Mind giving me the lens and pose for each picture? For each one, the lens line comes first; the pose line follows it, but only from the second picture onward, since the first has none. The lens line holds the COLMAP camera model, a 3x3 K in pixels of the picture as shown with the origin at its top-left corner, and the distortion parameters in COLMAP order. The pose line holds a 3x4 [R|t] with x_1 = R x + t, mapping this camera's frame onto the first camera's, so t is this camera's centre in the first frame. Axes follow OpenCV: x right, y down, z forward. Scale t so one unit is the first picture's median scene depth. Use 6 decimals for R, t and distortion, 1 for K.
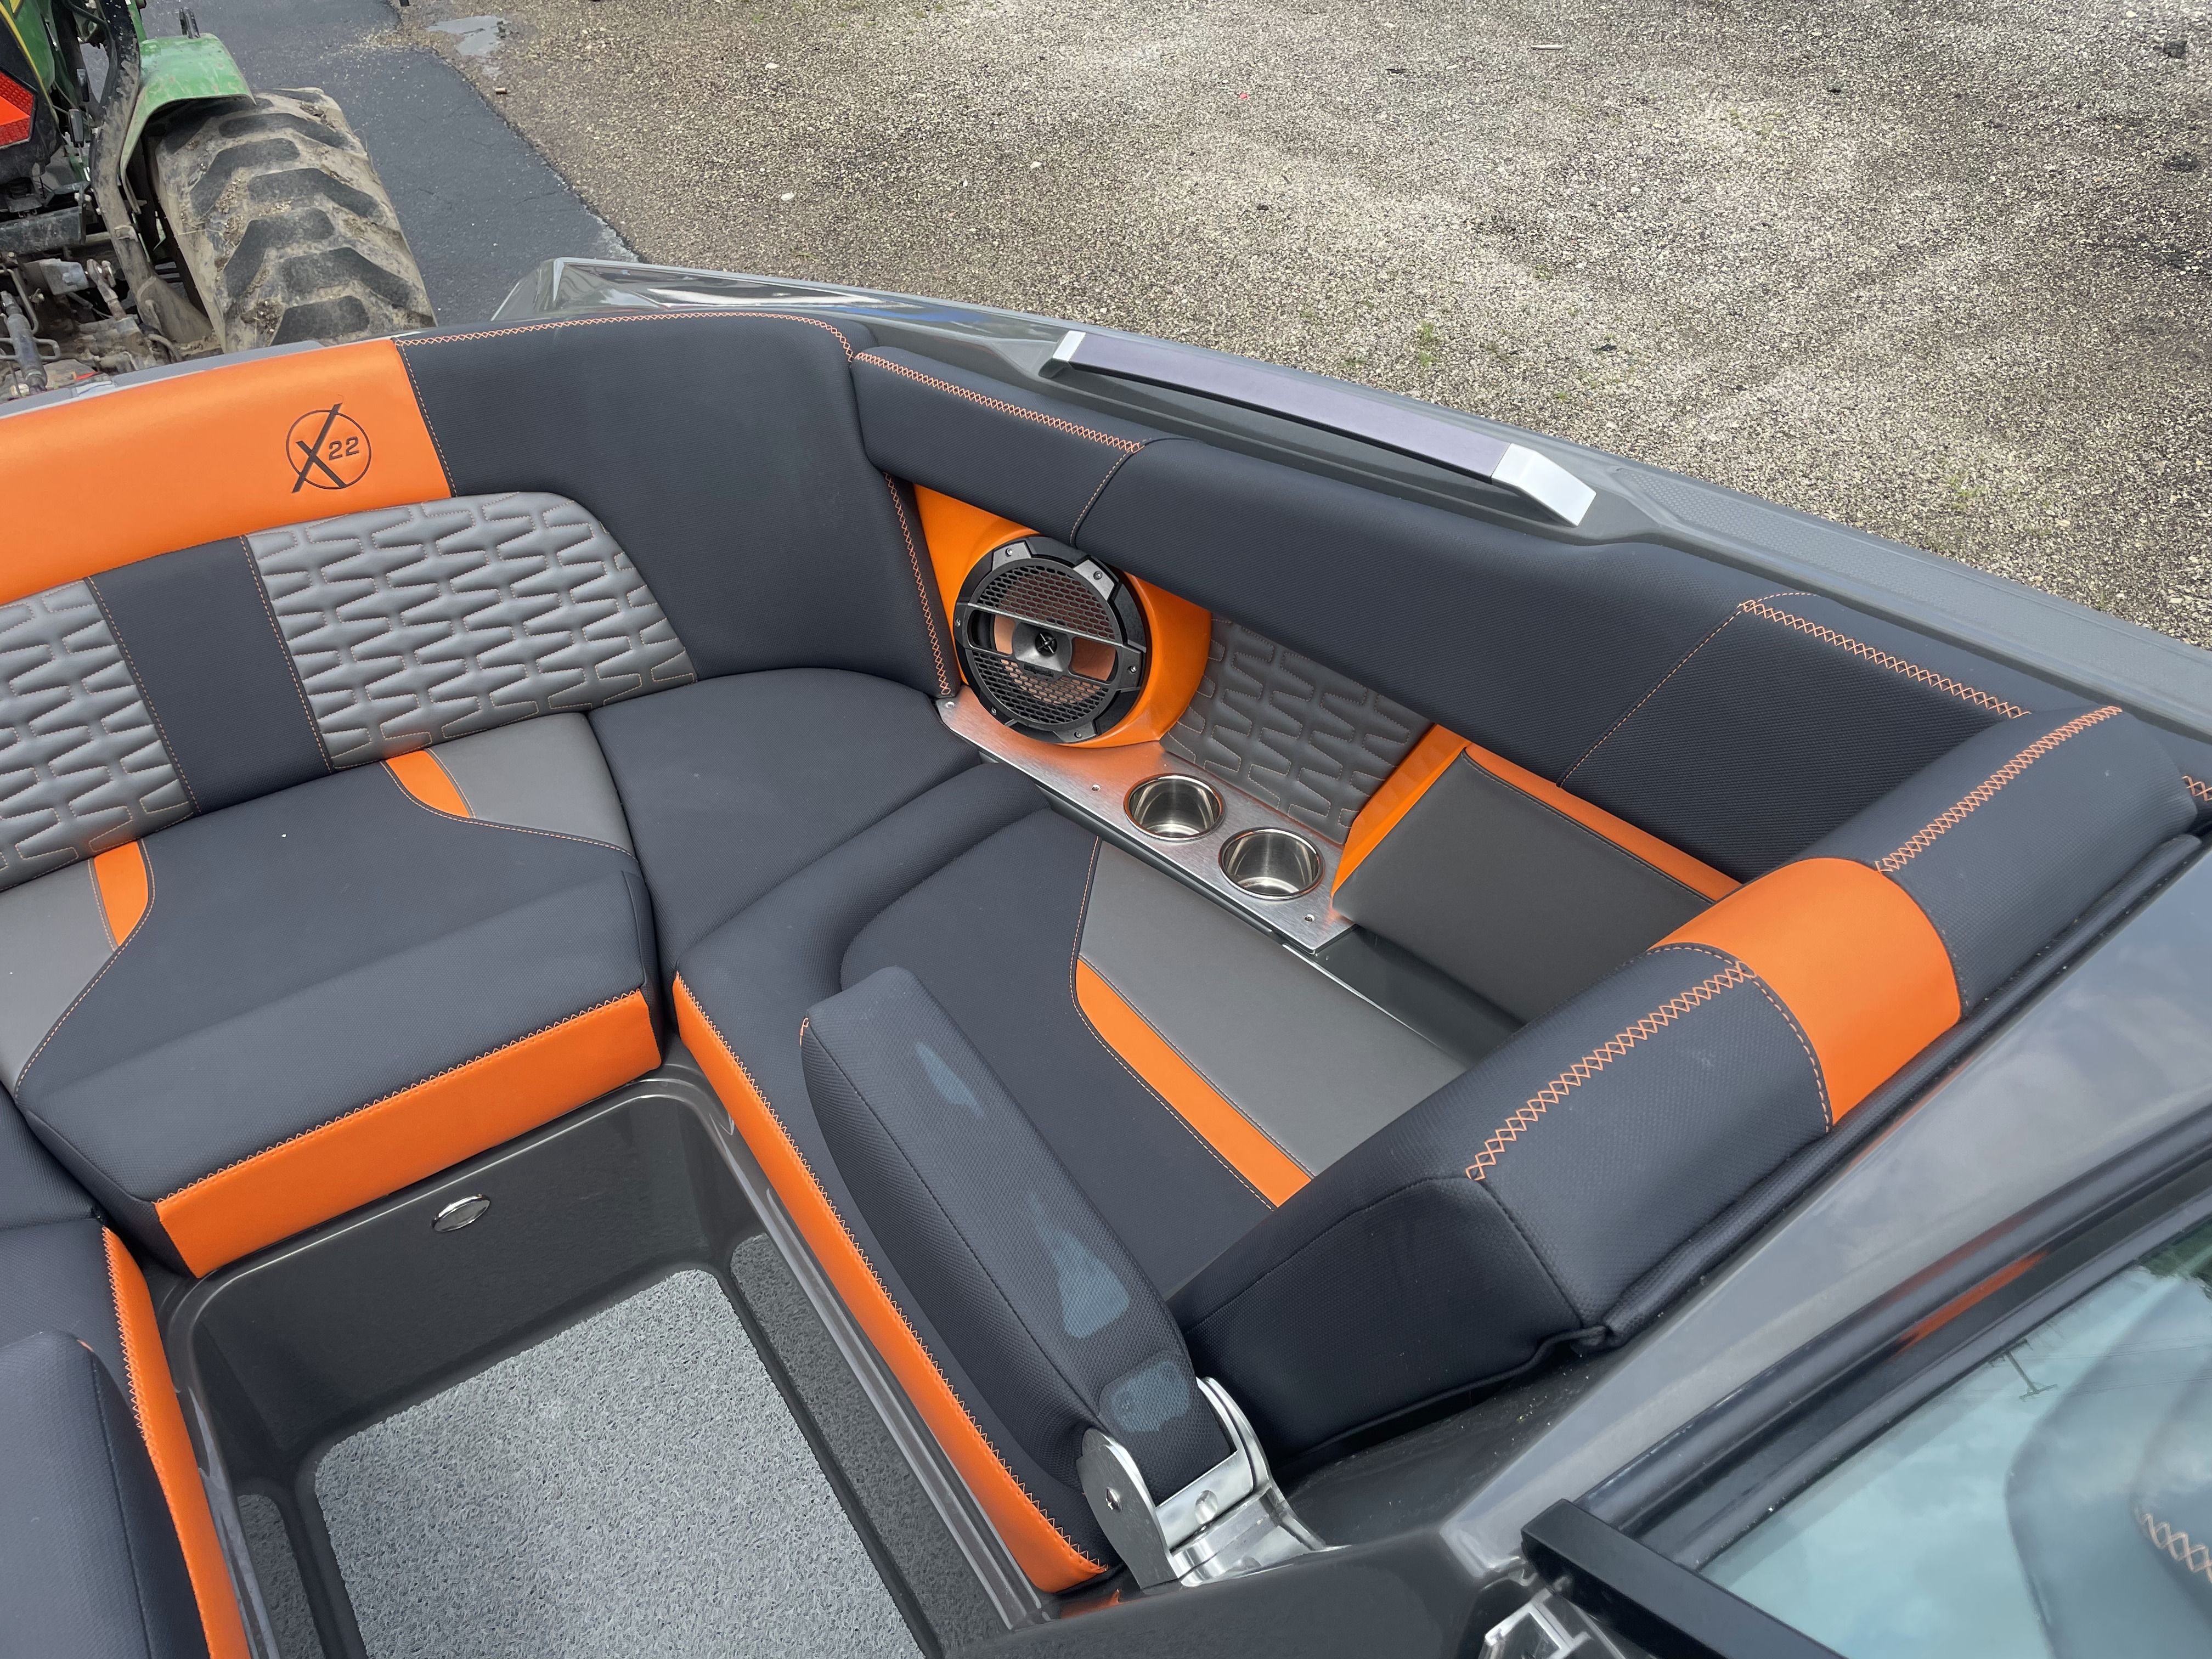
lens RADIAL K [[1662.6, 0, 1099.1], [0, 1662.6, 838.3], [0, 0, 1]] dist [0.080744, -0.105985]
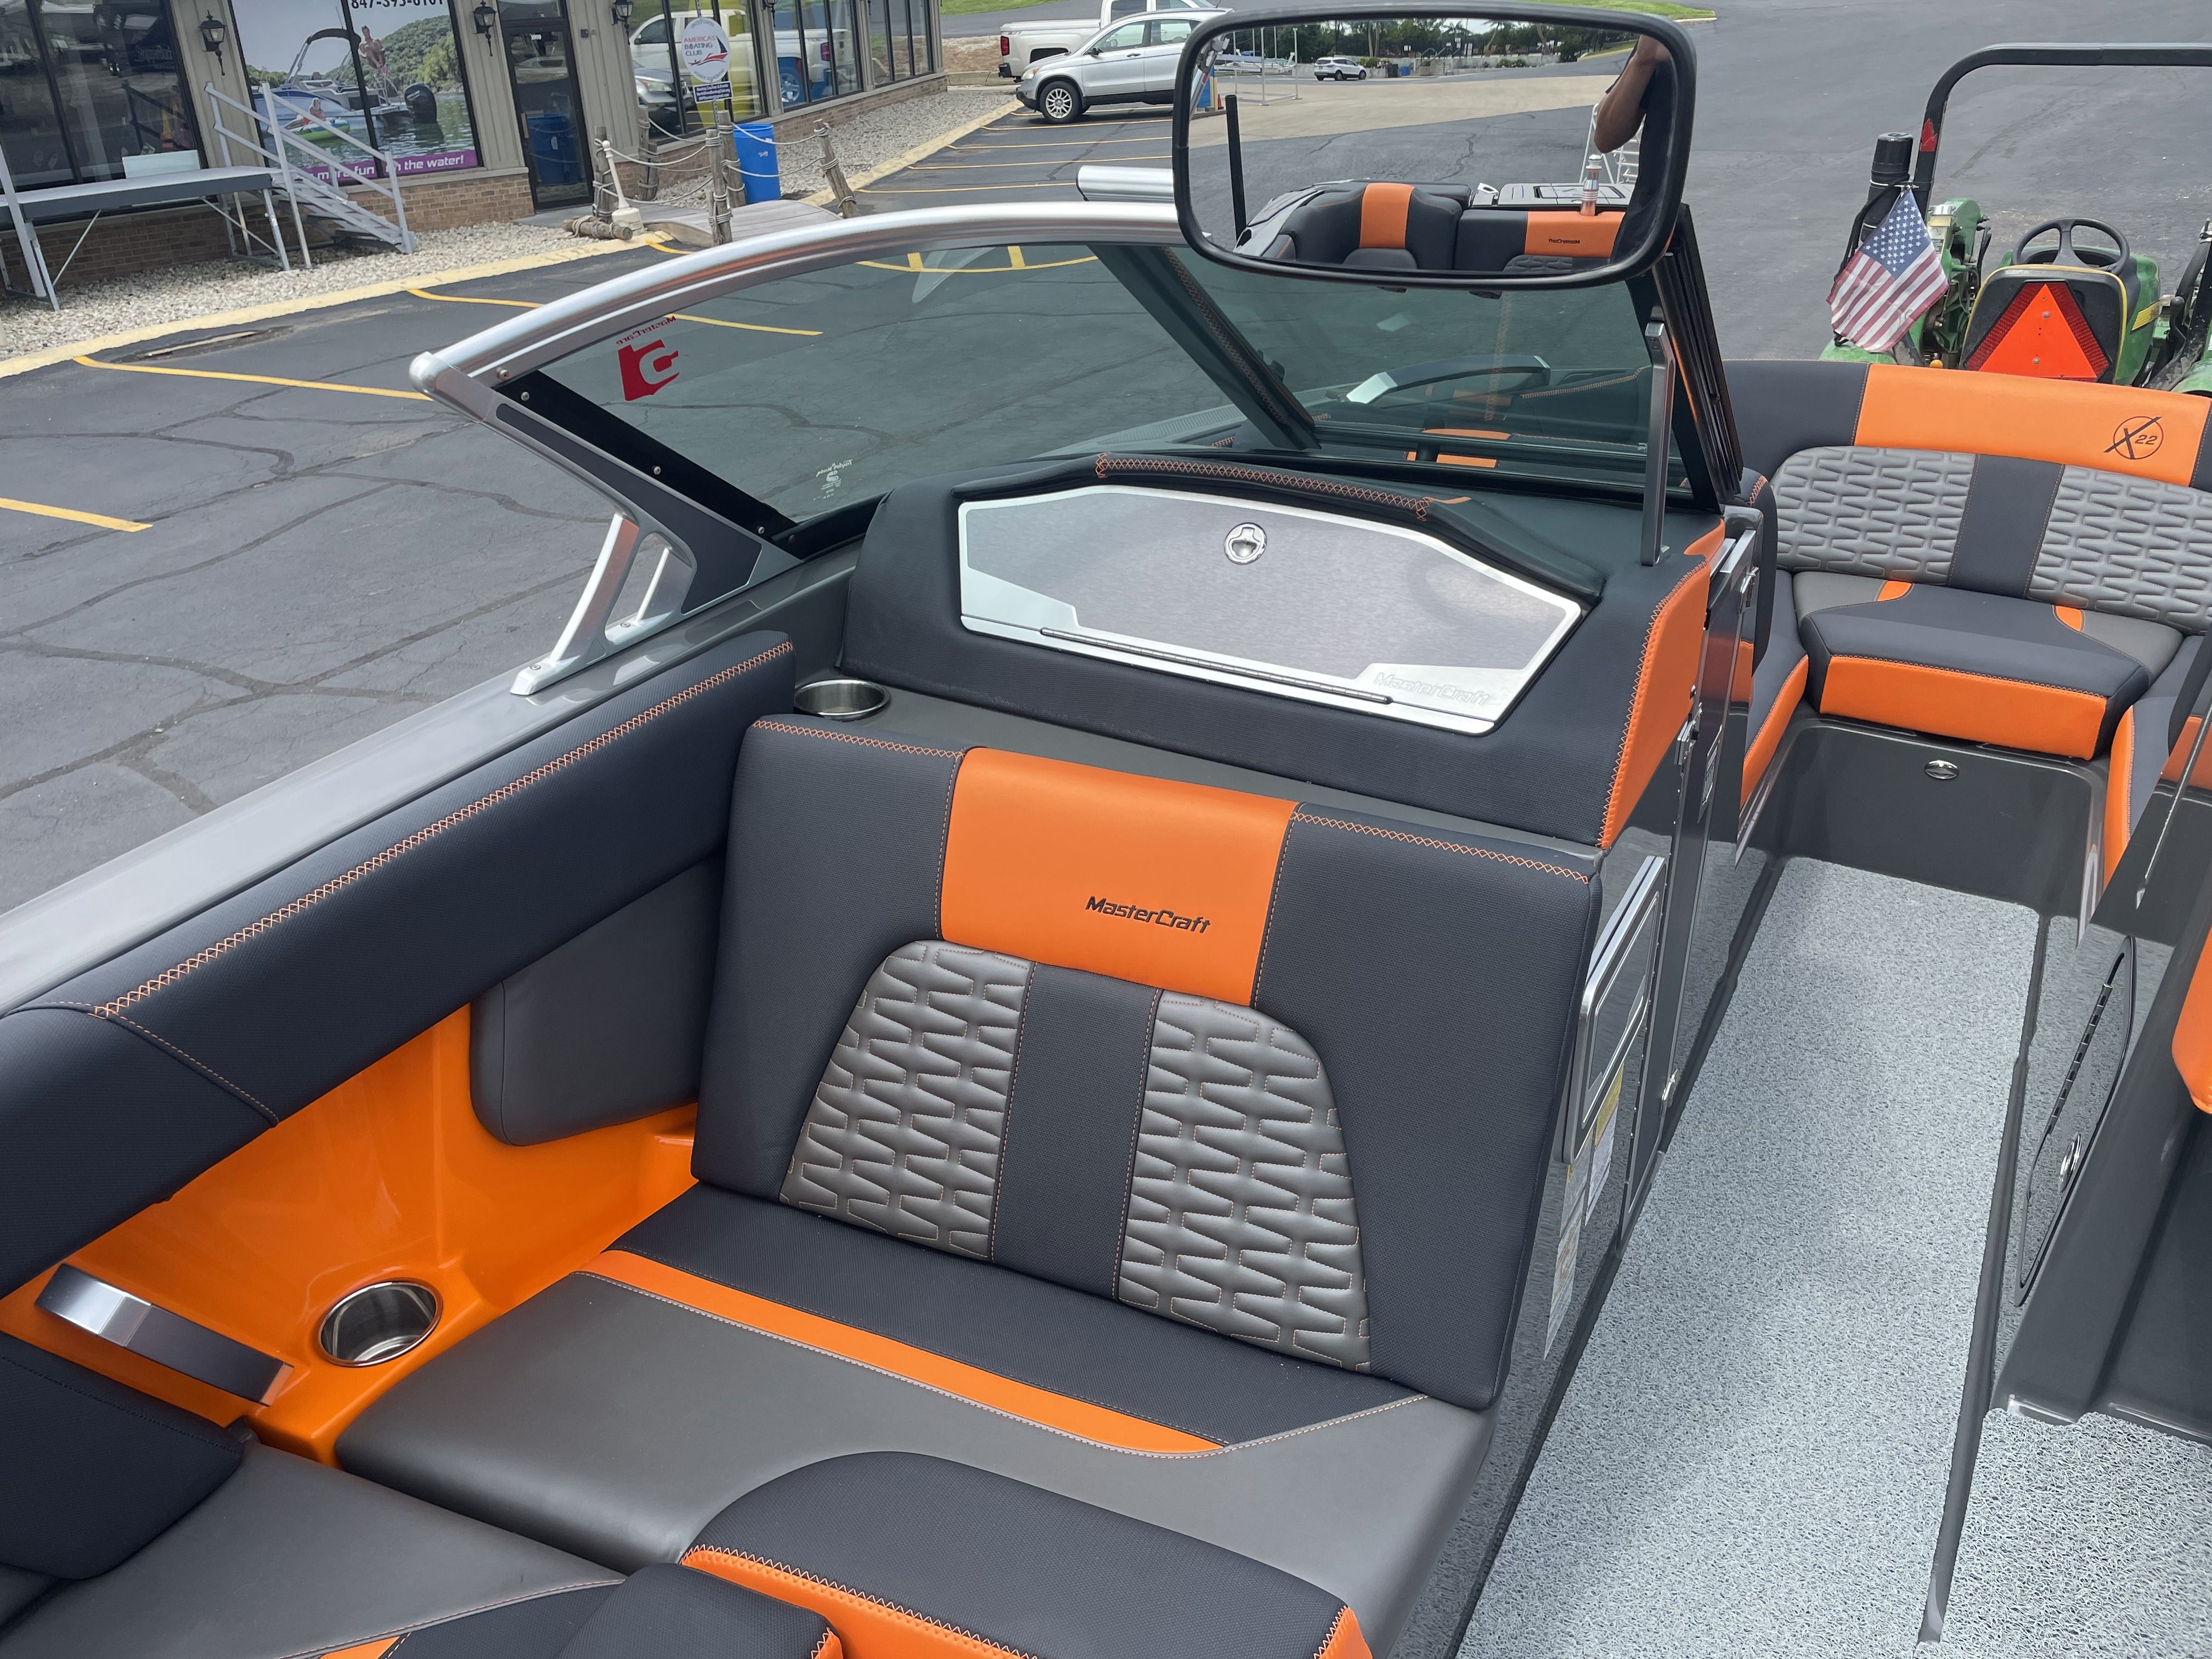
lens RADIAL K [[1662.6, 0, 1099.1], [0, 1662.6, 838.3], [0, 0, 1]] dist [0.080744, -0.105985]
pose [[0.458884, 0.417442, -0.784327, 0.614639], [-0.575802, 0.812017, 0.095297, 0.575268], [0.676667, 0.407886, 0.612985, -0.663303]]
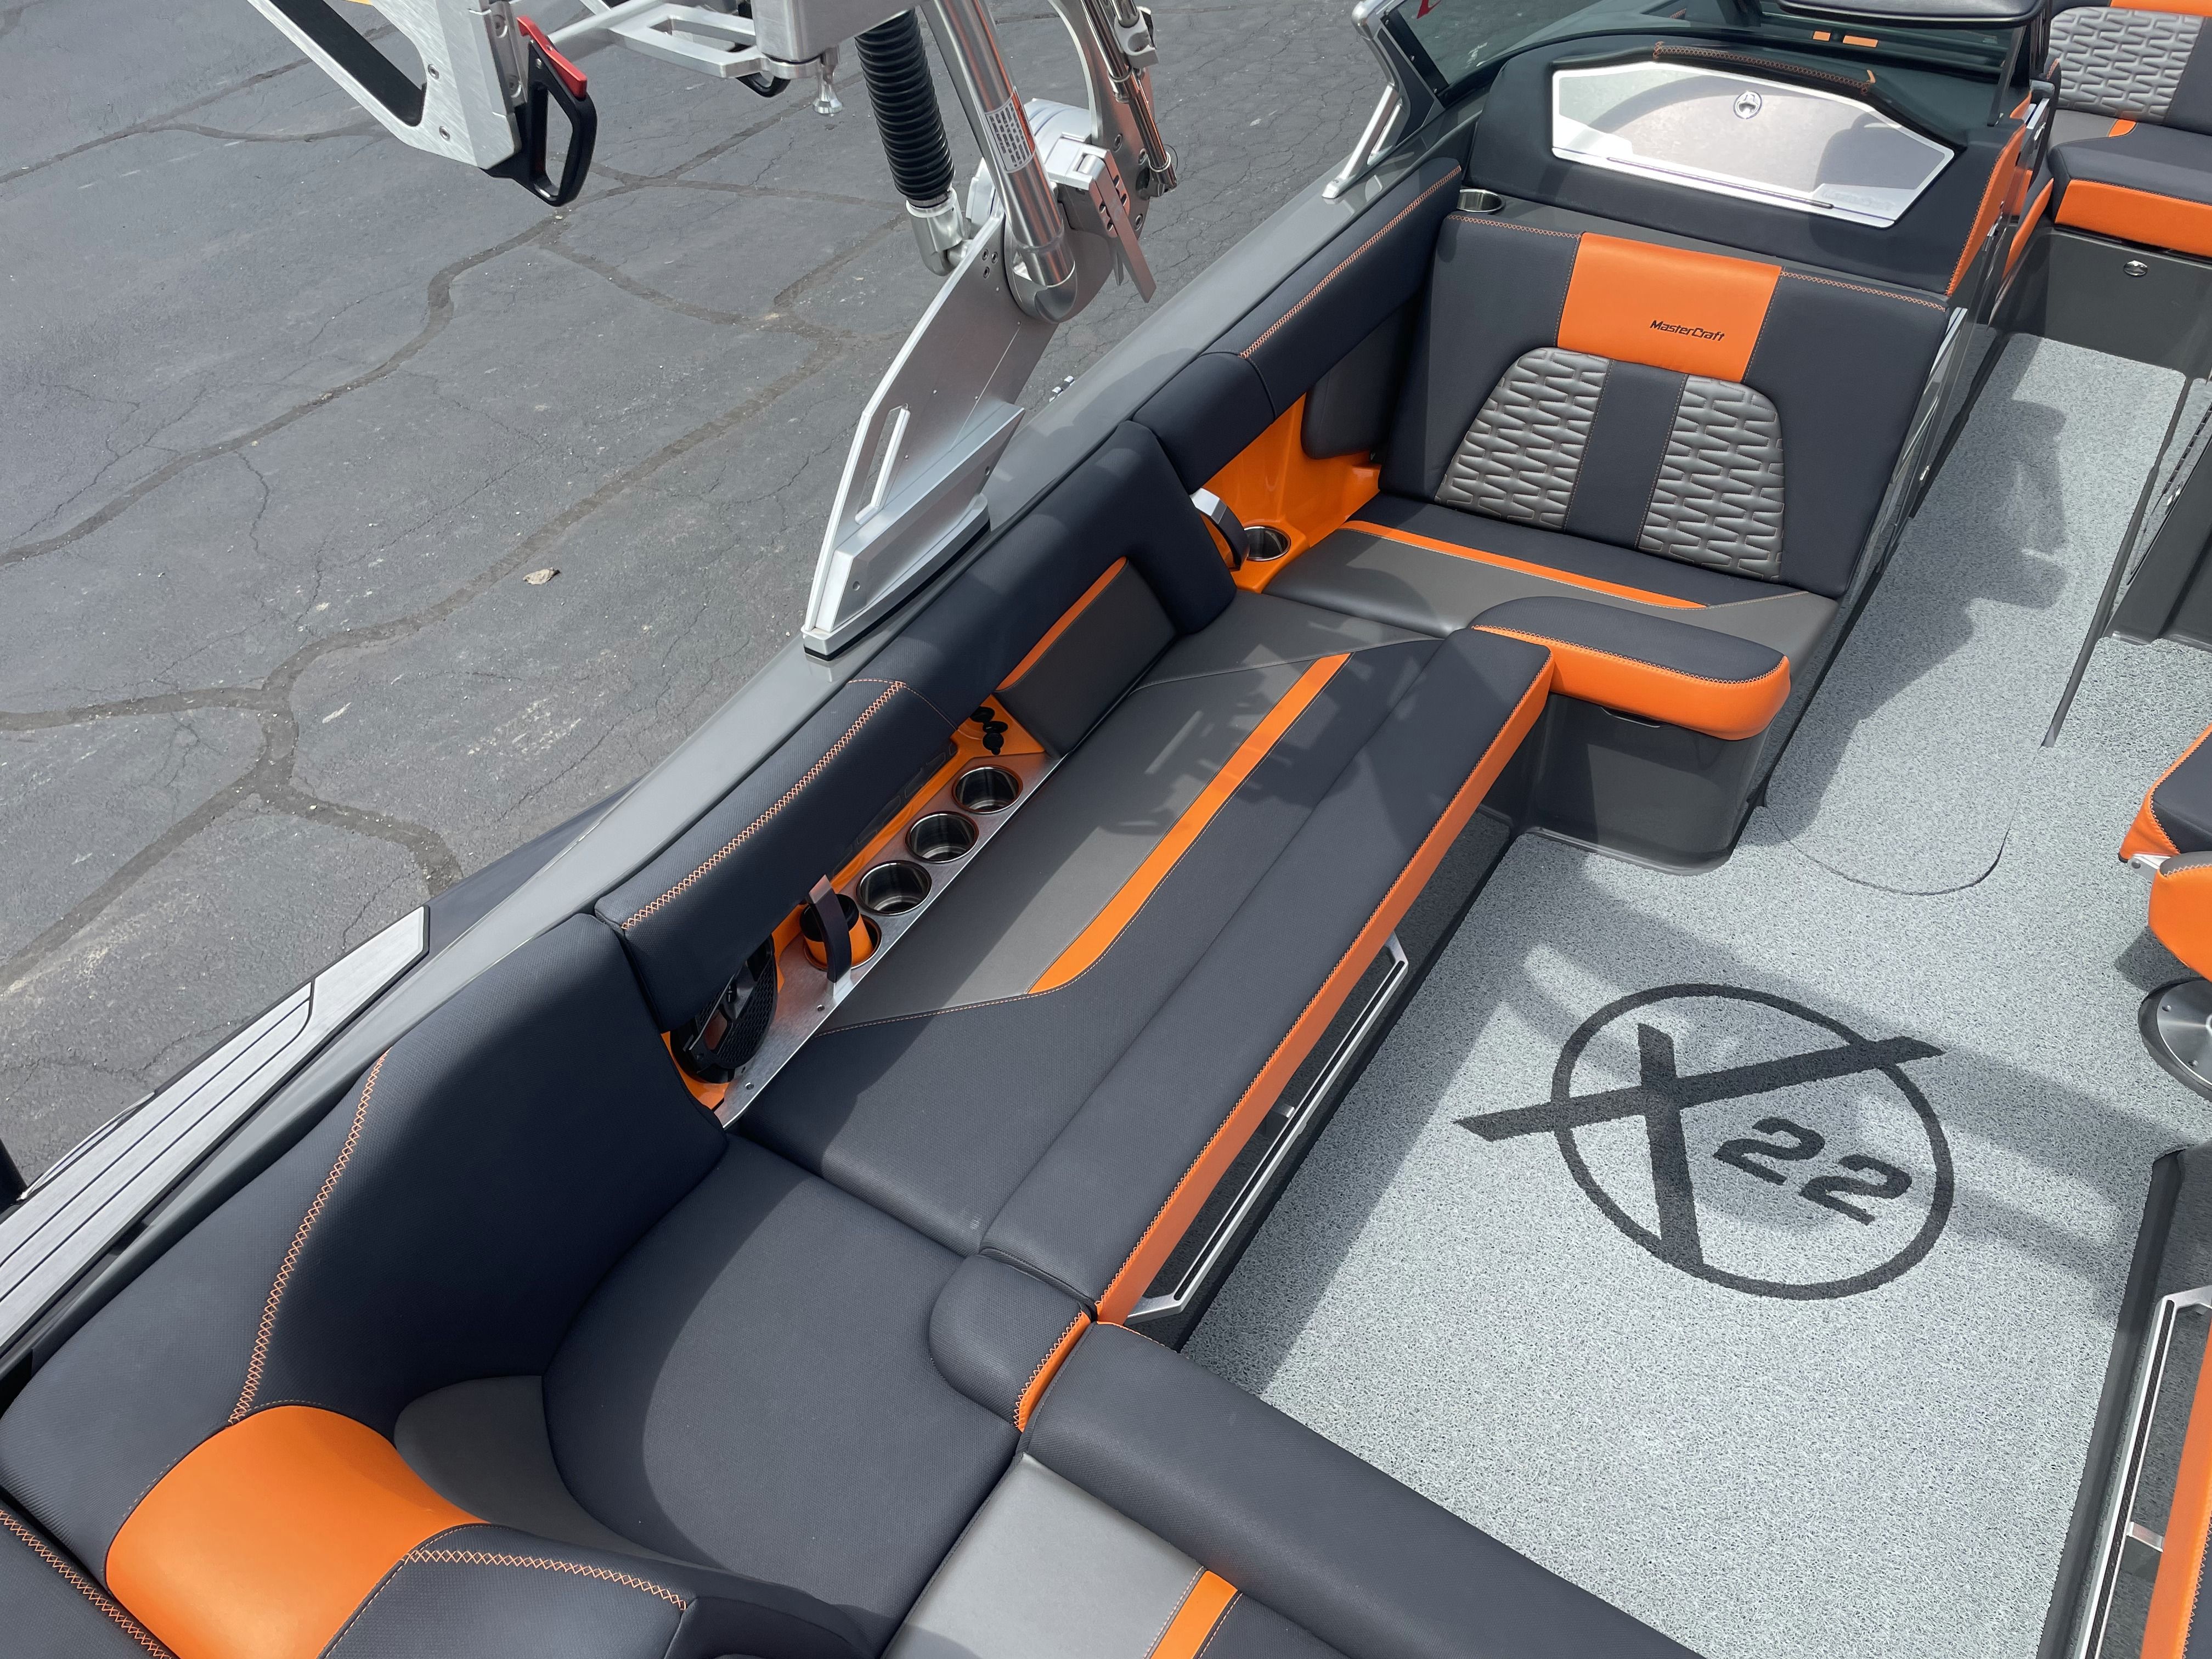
lens RADIAL K [[1662.6, 0, 1099.1], [0, 1662.6, 838.3], [0, 0, 1]] dist [0.080744, -0.105985]
pose [[0.403214, 0.633352, -0.660518, 1.115961], [-0.586647, 0.732866, 0.344605, 0.811813], [0.702327, 0.248541, 0.667056, -1.462162]]
